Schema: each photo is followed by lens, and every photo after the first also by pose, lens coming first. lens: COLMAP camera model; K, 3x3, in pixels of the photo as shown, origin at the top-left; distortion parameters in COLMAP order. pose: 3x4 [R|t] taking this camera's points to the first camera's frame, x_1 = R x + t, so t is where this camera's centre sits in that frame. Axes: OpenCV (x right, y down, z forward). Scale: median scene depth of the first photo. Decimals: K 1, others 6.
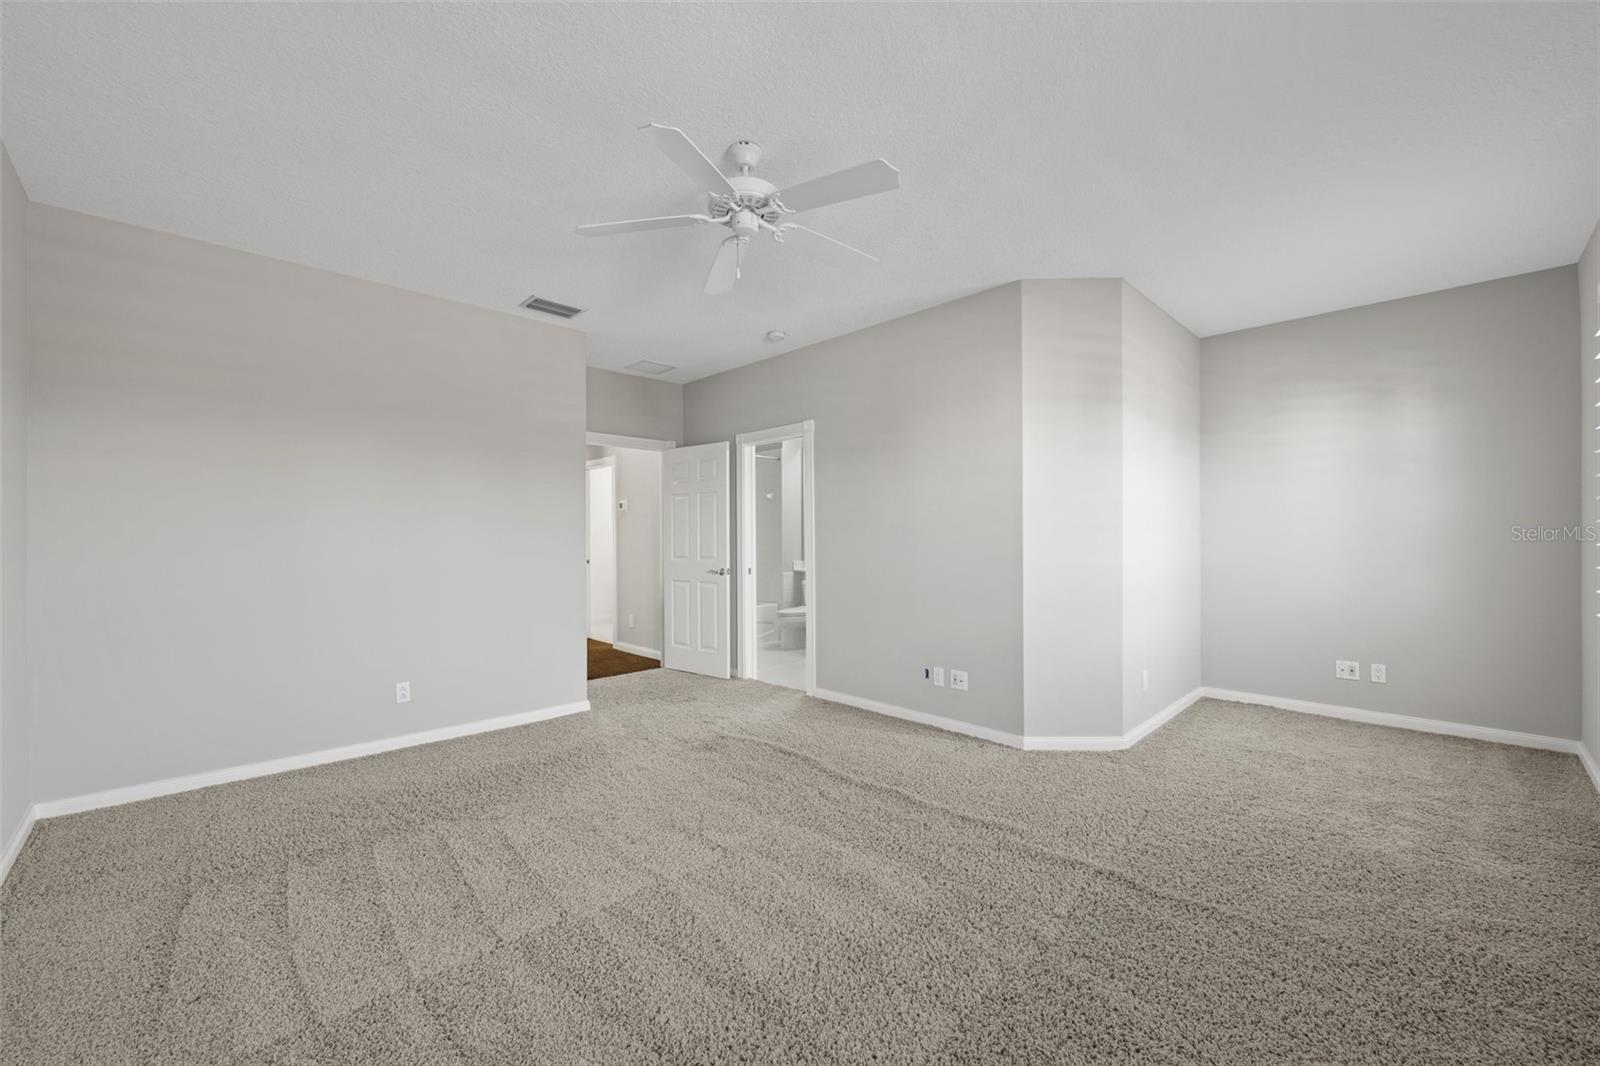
lens RADIAL K [[642.5, 0, 791.8], [0, 642.5, 526.2], [0, 0, 1]] dist [0.000920, -0.000037]
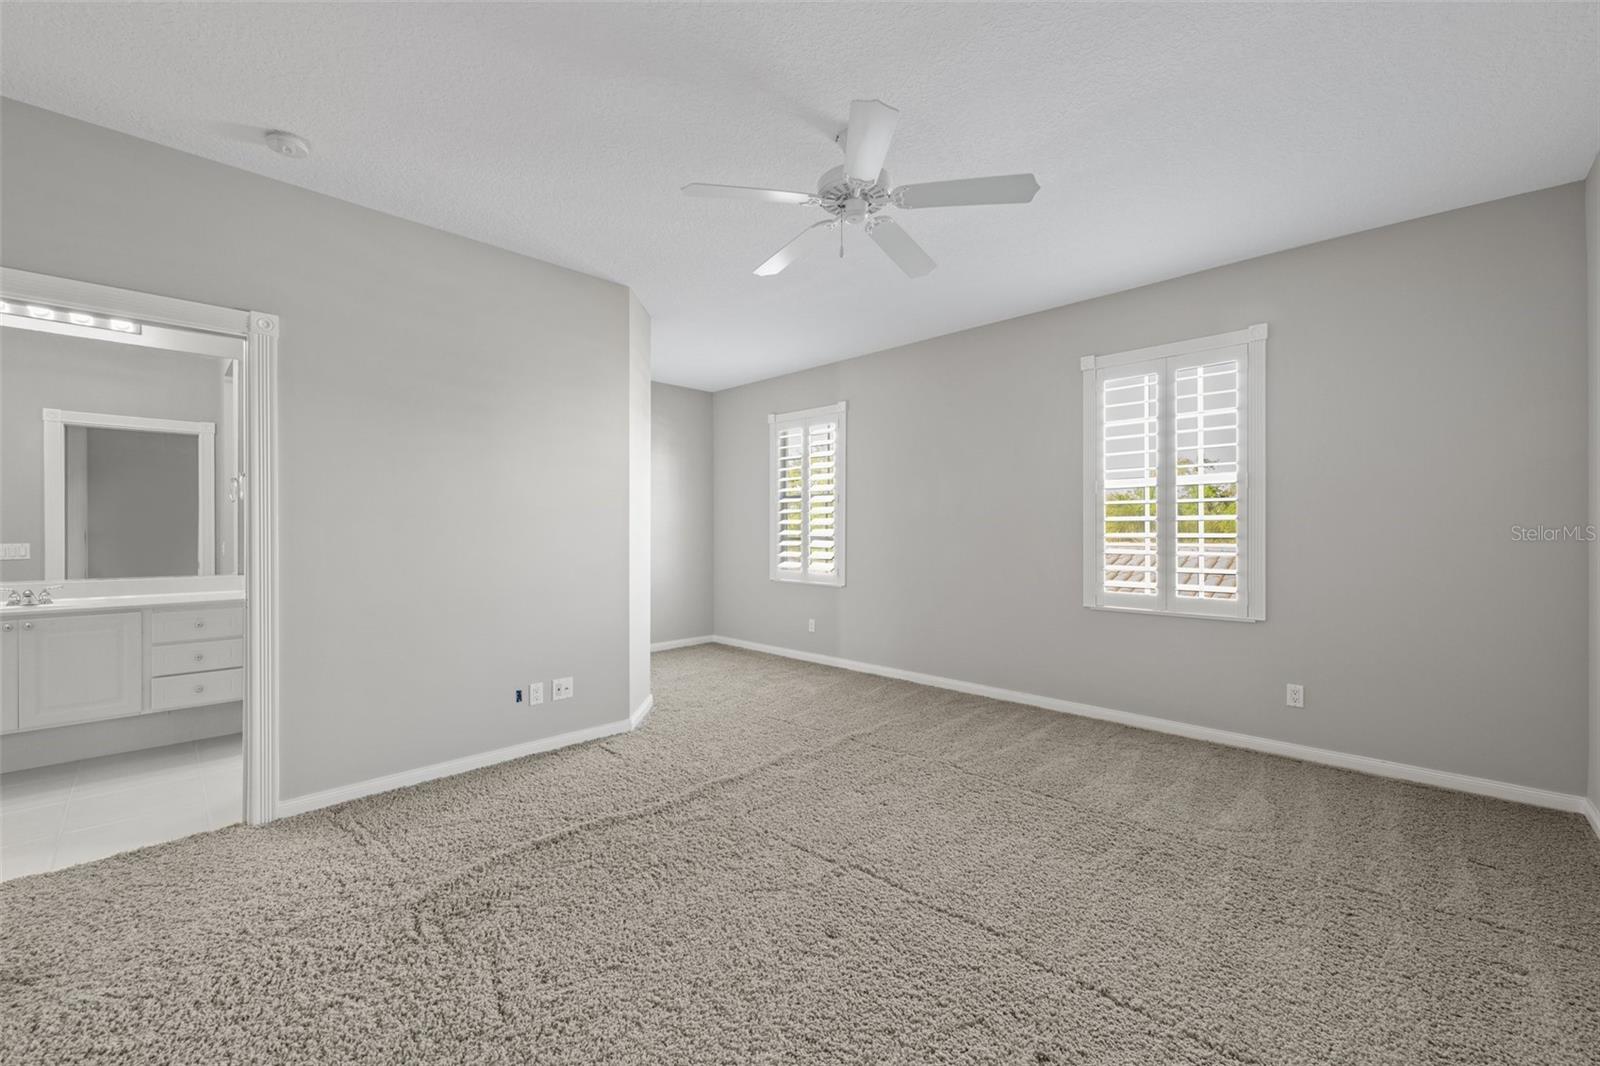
lens RADIAL K [[642.5, 0, 791.8], [0, 642.5, 526.2], [0, 0, 1]] dist [0.000920, -0.000037]
pose [[-0.036318, 0.011950, 0.999269, -0.634616], [-0.013483, 0.999832, -0.012447, 0.017645], [-0.999249, -0.013926, -0.036151, 0.690183]]
